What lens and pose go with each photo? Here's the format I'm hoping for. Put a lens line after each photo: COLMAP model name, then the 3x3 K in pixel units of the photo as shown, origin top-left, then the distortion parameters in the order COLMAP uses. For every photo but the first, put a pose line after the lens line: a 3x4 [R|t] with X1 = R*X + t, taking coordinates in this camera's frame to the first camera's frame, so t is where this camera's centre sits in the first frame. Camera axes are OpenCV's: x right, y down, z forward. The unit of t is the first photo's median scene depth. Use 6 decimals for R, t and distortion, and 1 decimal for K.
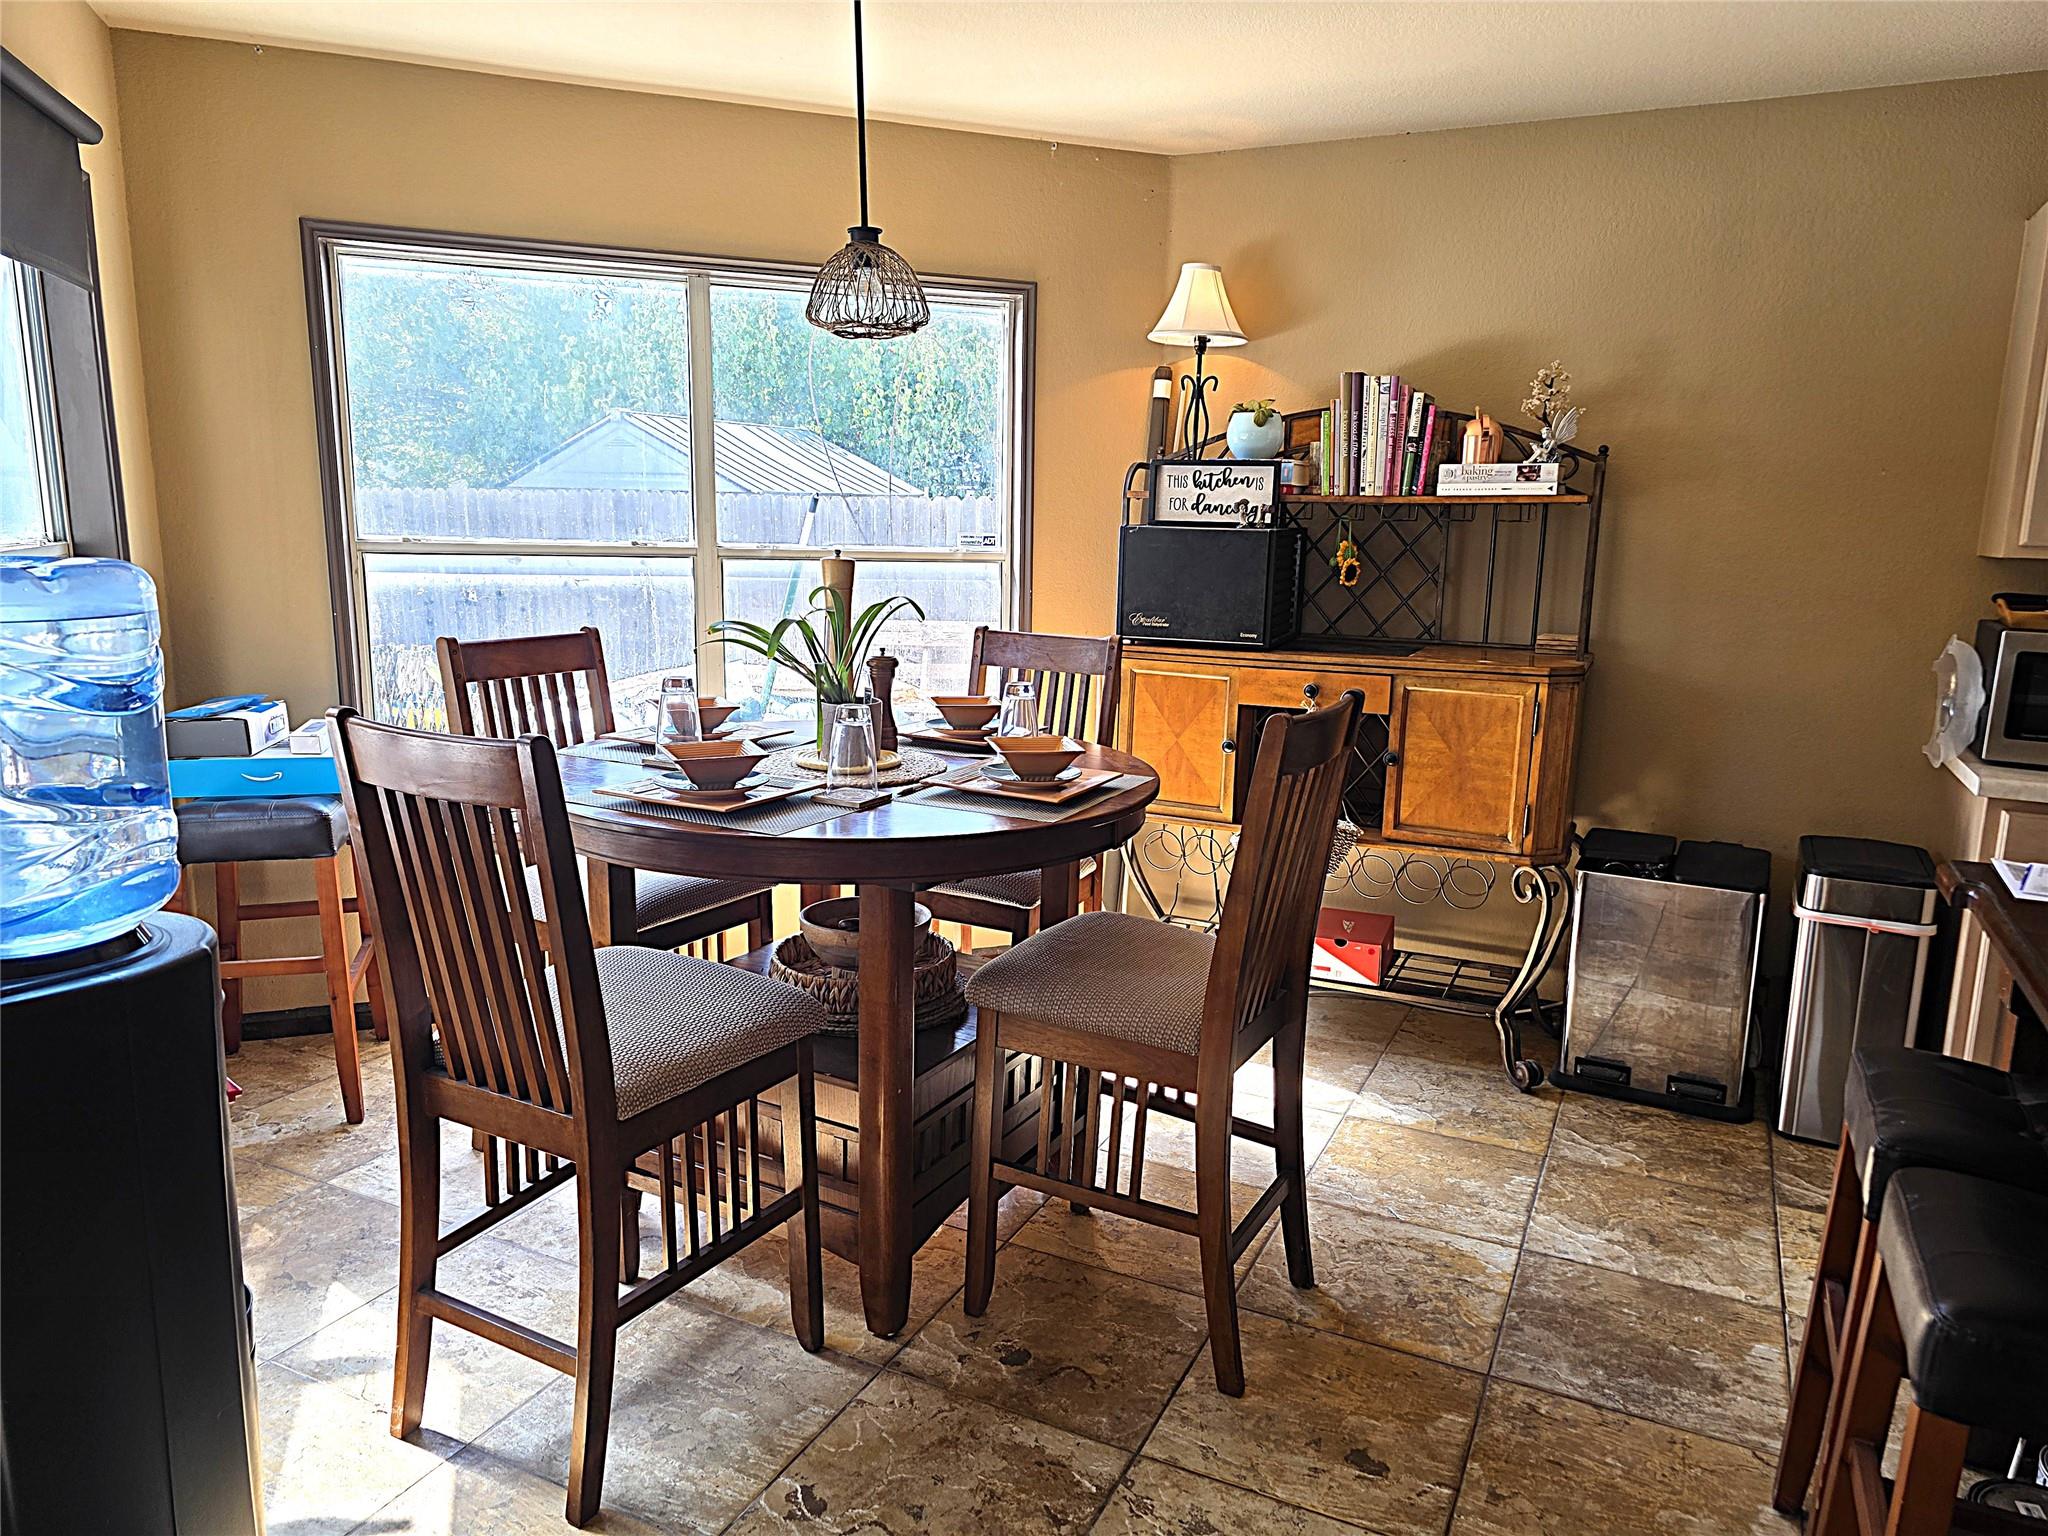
lens RADIAL K [[1378.8, 0, 1028.3], [0, 1378.8, 781.7], [0, 0, 1]] dist [0.045282, -0.008342]
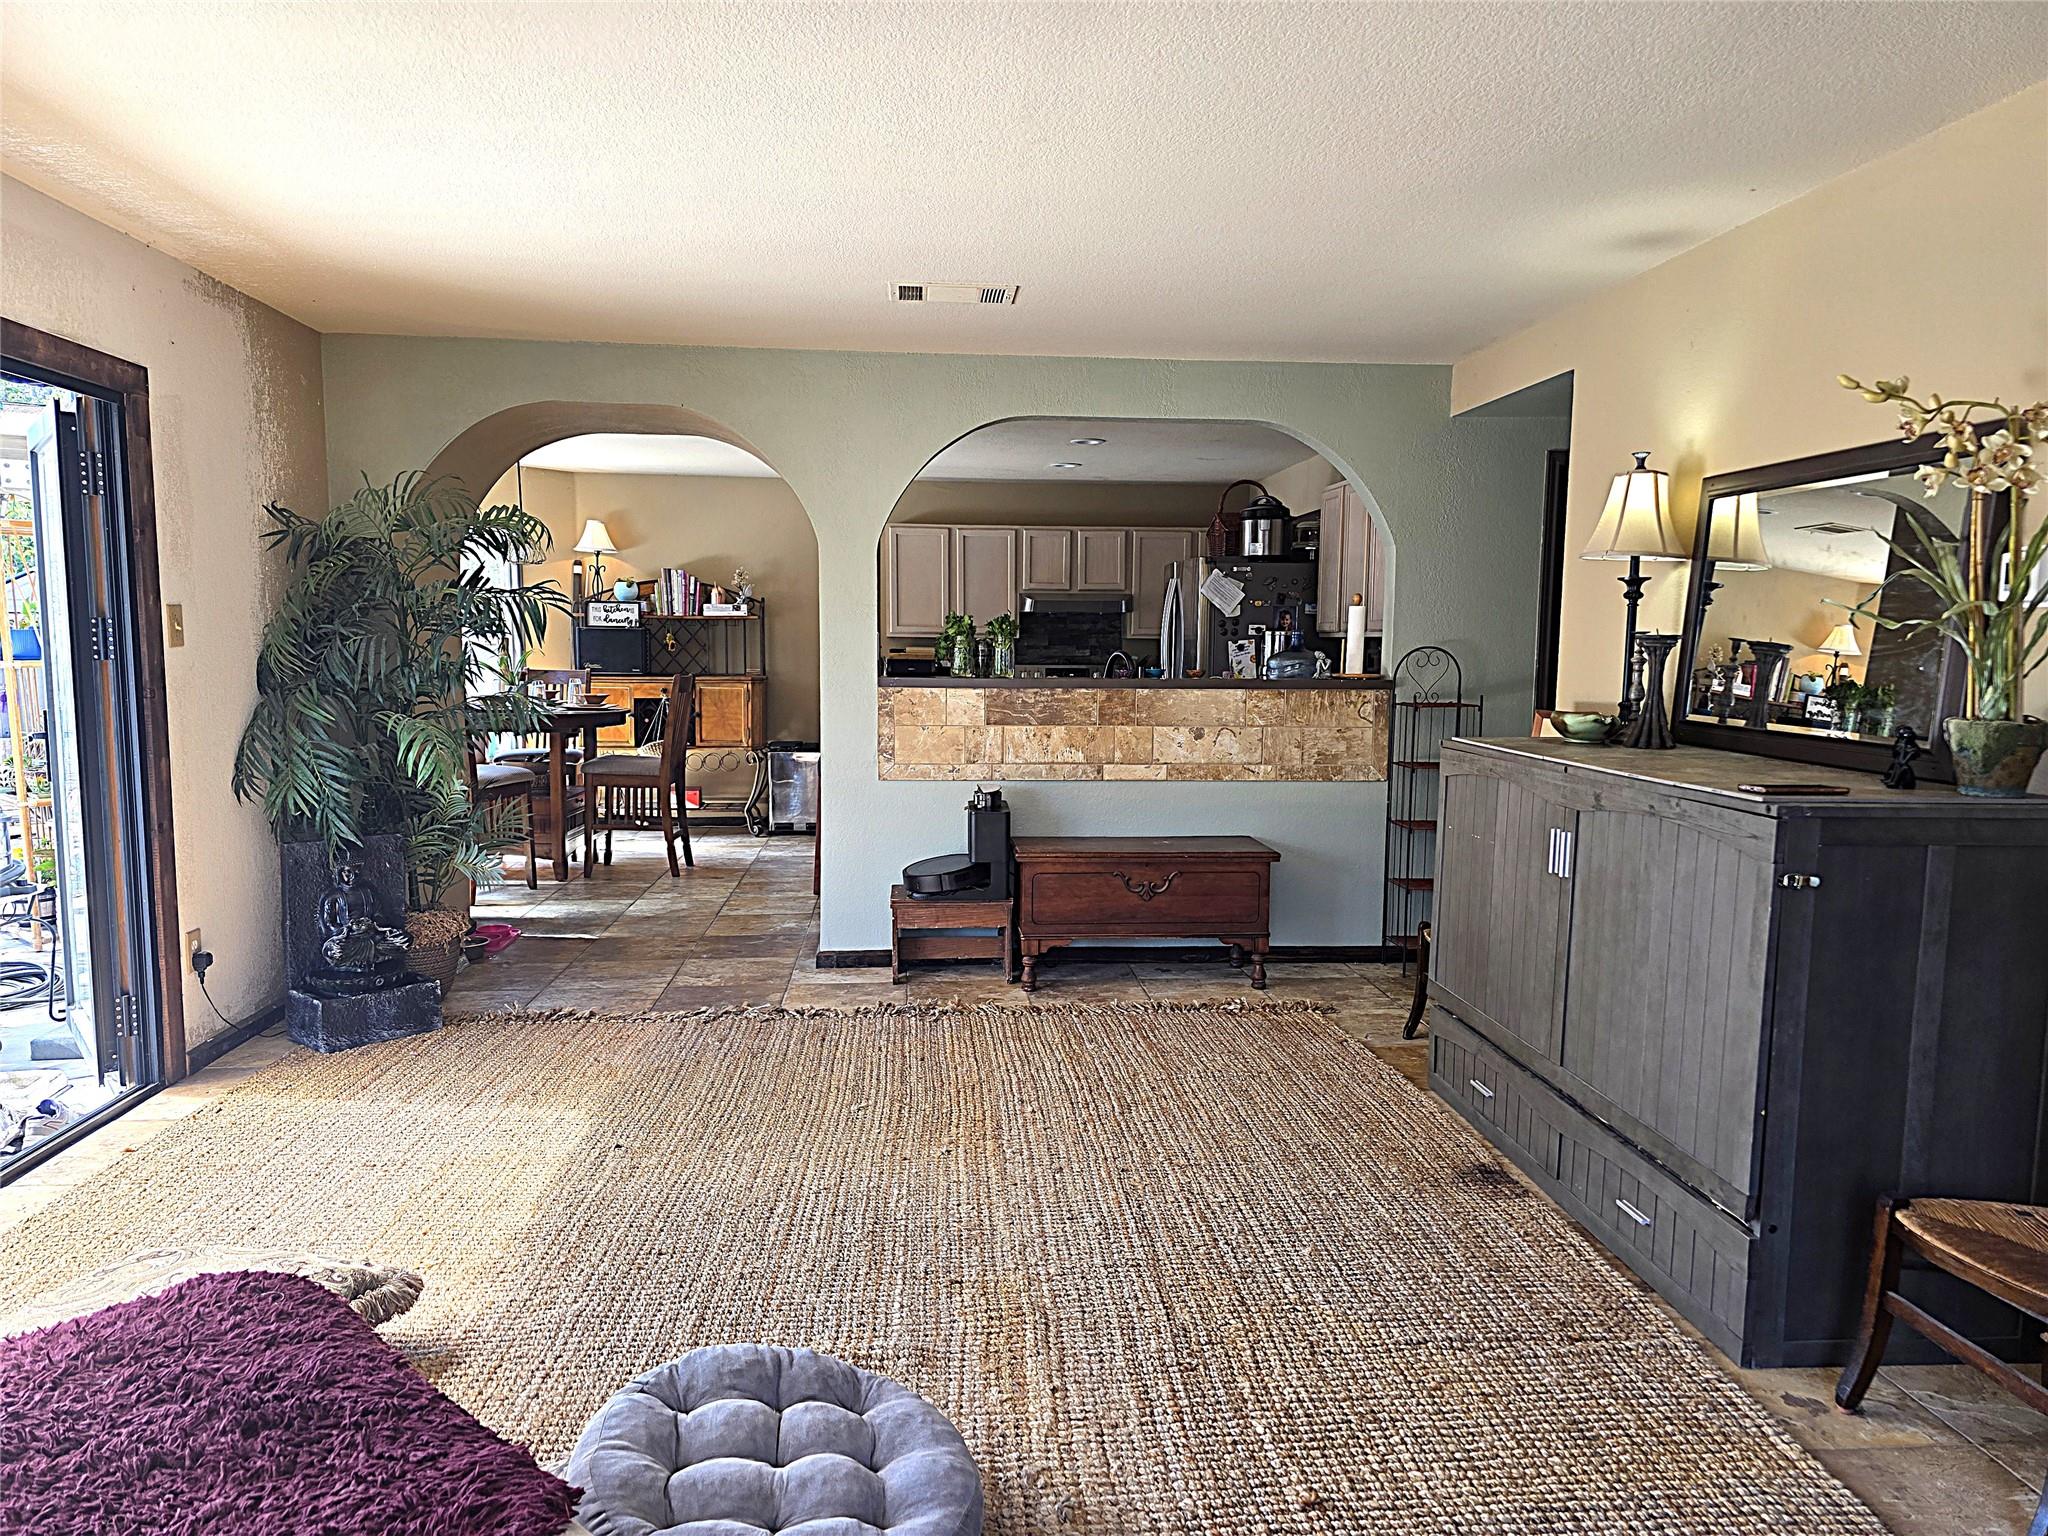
lens RADIAL K [[1378.8, 0, 1038.2], [0, 1378.8, 779.0], [0, 0, 1]] dist [0.045282, -0.008342]
pose [[0.856423, -0.067941, 0.511784, -0.503197], [0.104740, 0.993553, -0.043375, 0.268995], [-0.505538, 0.090752, 0.858018, -1.476851]]
